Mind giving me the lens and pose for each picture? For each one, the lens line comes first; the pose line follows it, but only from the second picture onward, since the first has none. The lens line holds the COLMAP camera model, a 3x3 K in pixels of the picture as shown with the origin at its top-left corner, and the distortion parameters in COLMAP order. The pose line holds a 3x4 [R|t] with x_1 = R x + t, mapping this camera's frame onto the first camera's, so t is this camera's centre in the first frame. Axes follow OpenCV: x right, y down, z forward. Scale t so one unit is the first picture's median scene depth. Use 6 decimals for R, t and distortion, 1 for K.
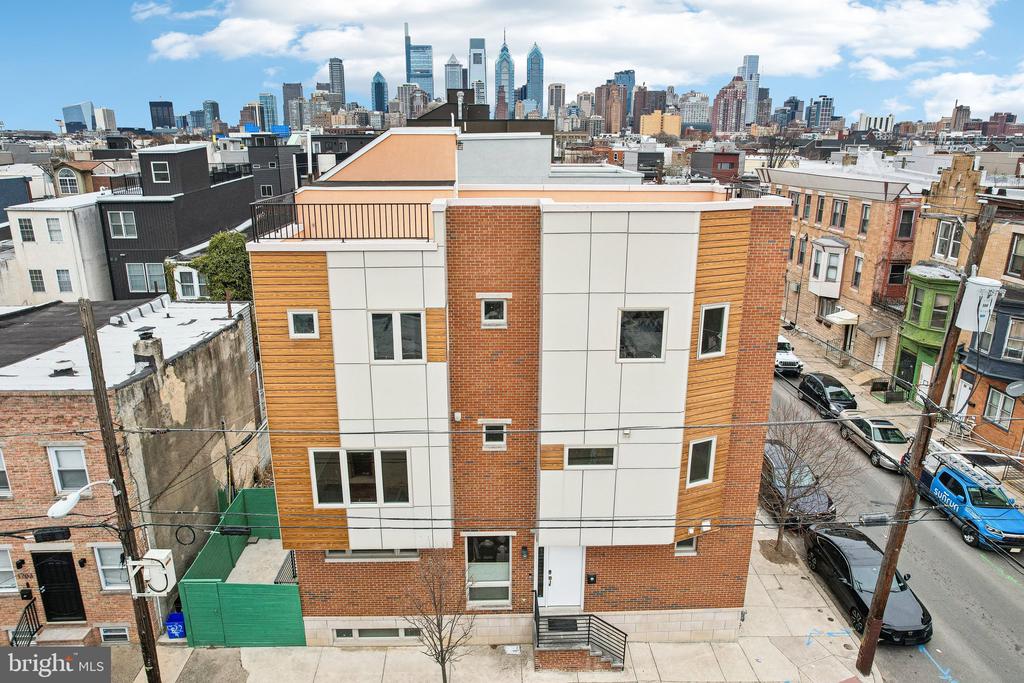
lens RADIAL K [[704.4, 0, 512.0], [0, 704.4, 341.5], [0, 0, 1]] dist [-0.106432, 0.111456]
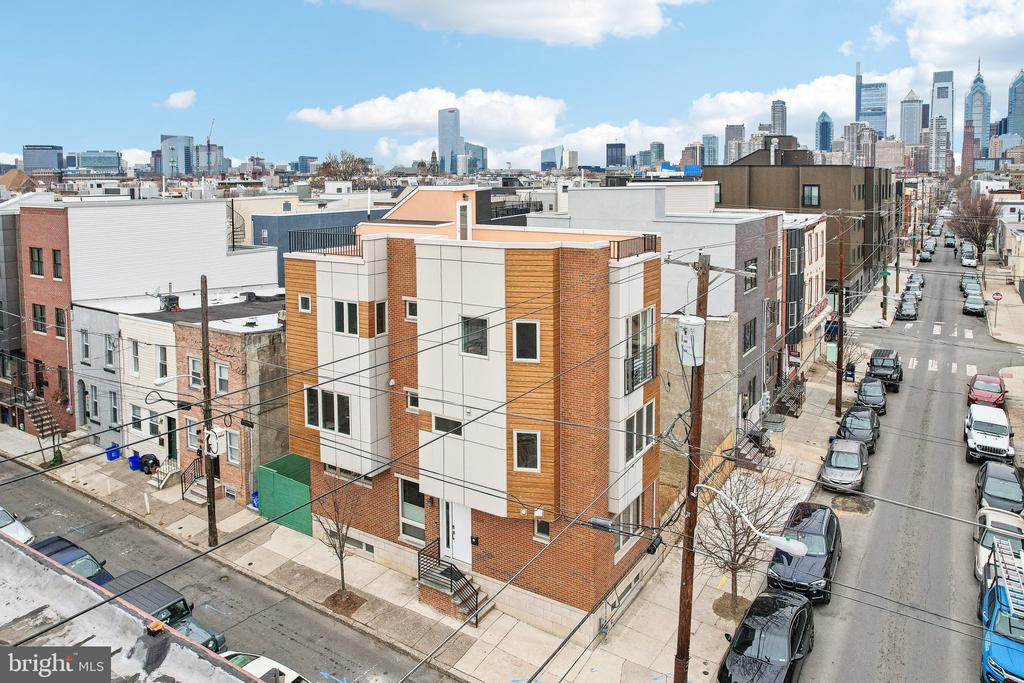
lens RADIAL K [[707.0, 0, 515.2], [0, 707.0, 203.7], [0, 0, 1]] dist [-0.034608, 0.004891]
pose [[0.828524, 0.017138, -0.559691, 0.891385], [-0.153356, 0.968260, -0.197368, -0.000702], [0.538544, 0.249357, 0.804855, -0.109311]]
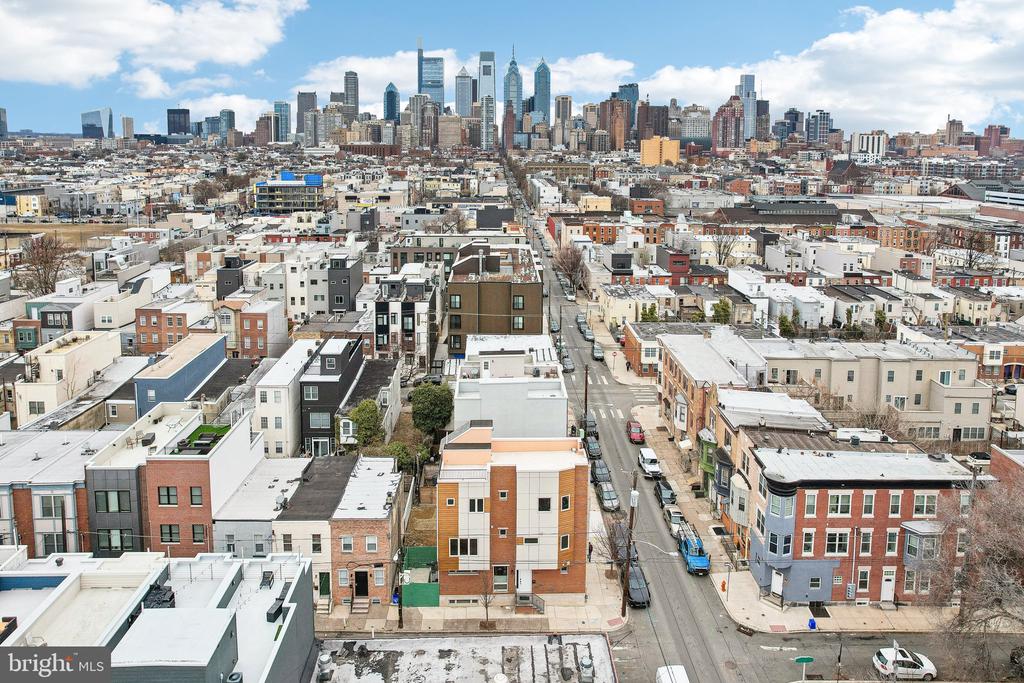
lens RADIAL K [[716.8, 0, 516.4], [0, 716.8, 177.2], [0, 0, 1]] dist [-0.033956, 0.006835]
pose [[0.999984, 0.003158, -0.004782, 0.047377], [-0.004193, 0.972026, -0.234837, -0.686513], [0.003906, 0.234853, 0.972023, -2.566513]]
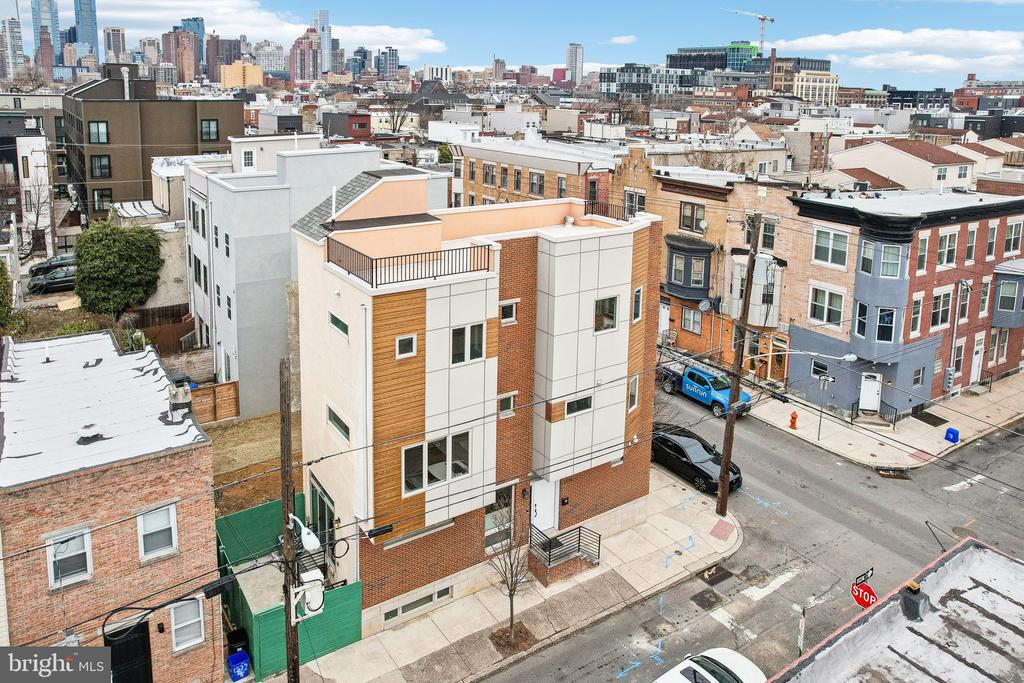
lens RADIAL K [[715.3, 0, 474.3], [0, 715.3, 176.7], [0, 0, 1]] dist [-0.011898, -0.005307]
pose [[0.865339, -0.055385, 0.498117, -0.710179], [0.132474, 0.983804, -0.120749, -0.134332], [-0.483362, 0.170477, 0.858661, -0.204667]]
